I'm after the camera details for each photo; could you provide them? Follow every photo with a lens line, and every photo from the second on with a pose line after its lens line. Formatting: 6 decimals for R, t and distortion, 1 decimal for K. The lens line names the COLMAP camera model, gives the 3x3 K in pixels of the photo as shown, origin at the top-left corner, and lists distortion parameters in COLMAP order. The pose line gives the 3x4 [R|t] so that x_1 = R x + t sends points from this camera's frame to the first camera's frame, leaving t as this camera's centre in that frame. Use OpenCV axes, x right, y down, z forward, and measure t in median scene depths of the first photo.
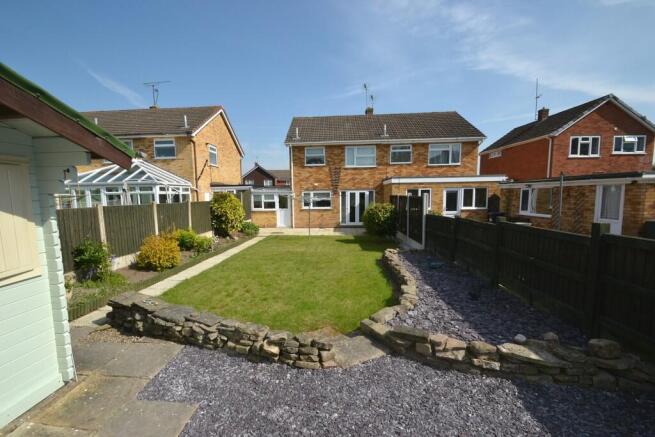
lens RADIAL K [[291.9, 0, 327.1], [0, 291.9, 226.1], [0, 0, 1]] dist [-0.002725, -0.000874]
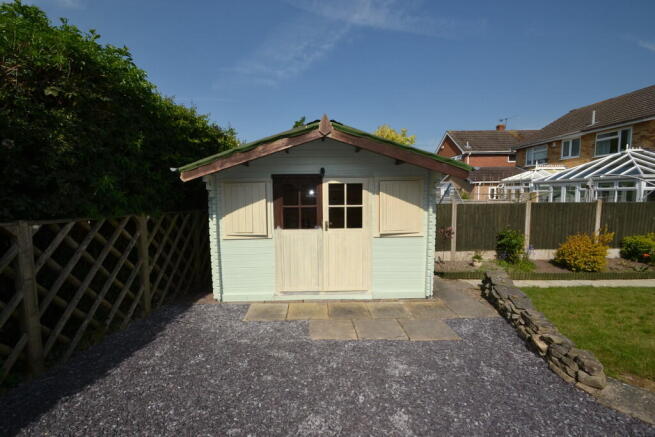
lens RADIAL K [[286.4, 0, 327.5], [0, 286.4, 218.5], [0, 0, 1]] dist [-0.000155, -0.000047]
pose [[0.176435, 0.097993, -0.979422, 0.517037], [-0.106997, 0.991045, 0.079882, -0.022920], [0.978480, 0.090701, 0.185340, 0.008394]]
